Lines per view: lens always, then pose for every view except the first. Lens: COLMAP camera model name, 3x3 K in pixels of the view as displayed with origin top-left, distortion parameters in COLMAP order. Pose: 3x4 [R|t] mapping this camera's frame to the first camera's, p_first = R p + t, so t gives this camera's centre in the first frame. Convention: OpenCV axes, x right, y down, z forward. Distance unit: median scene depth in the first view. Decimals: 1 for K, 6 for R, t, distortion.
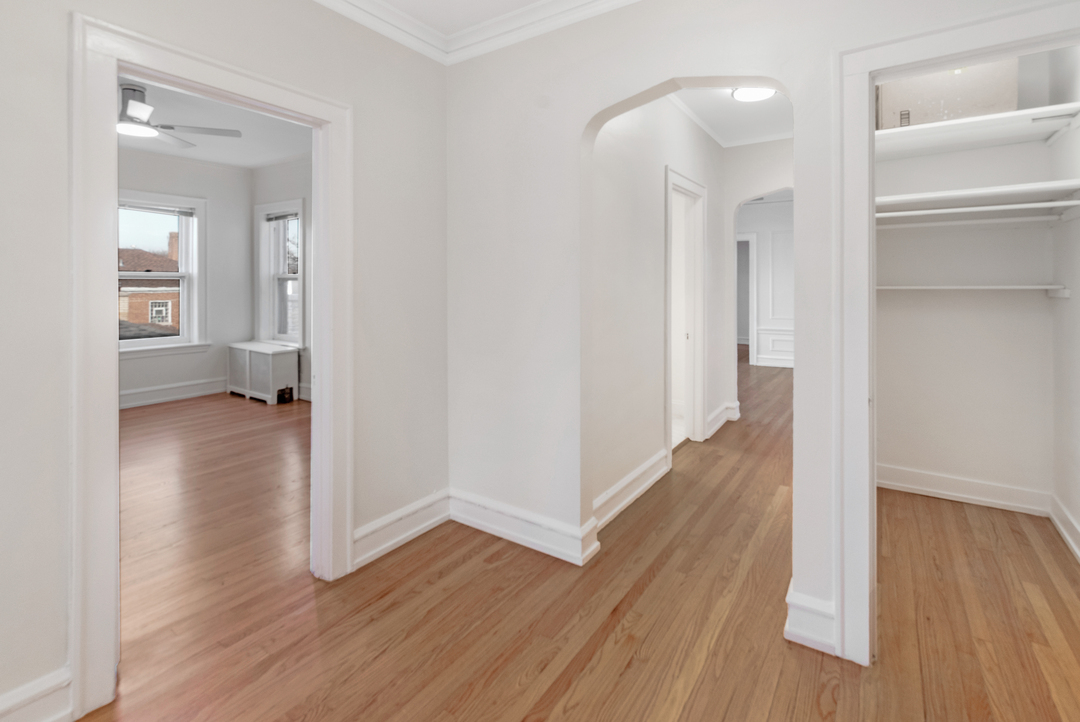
lens RADIAL K [[511.6, 0, 542.5], [0, 511.6, 295.0], [0, 0, 1]] dist [-0.005858, -0.000078]
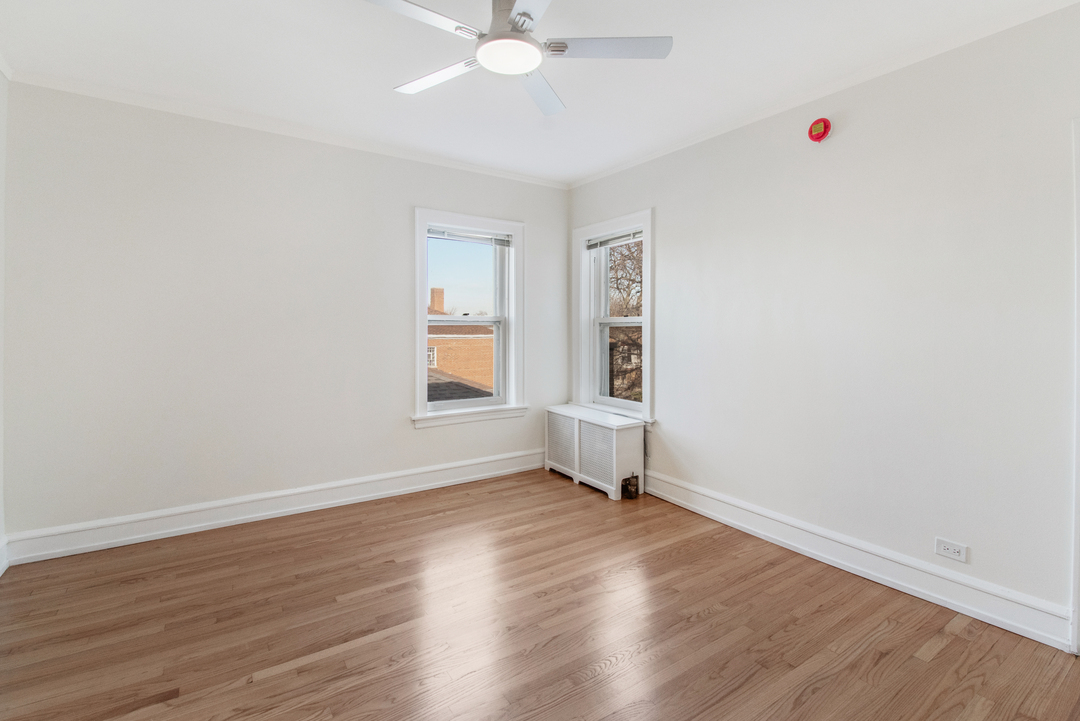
lens RADIAL K [[503.0, 0, 542.6], [0, 503.0, 345.8], [0, 0, 1]] dist [-0.003930, 0.000171]
pose [[0.919872, 0.007887, -0.392140, -0.334342], [-0.004809, 0.999949, 0.008832, -0.005355], [0.392190, -0.006238, 0.919863, 0.302067]]
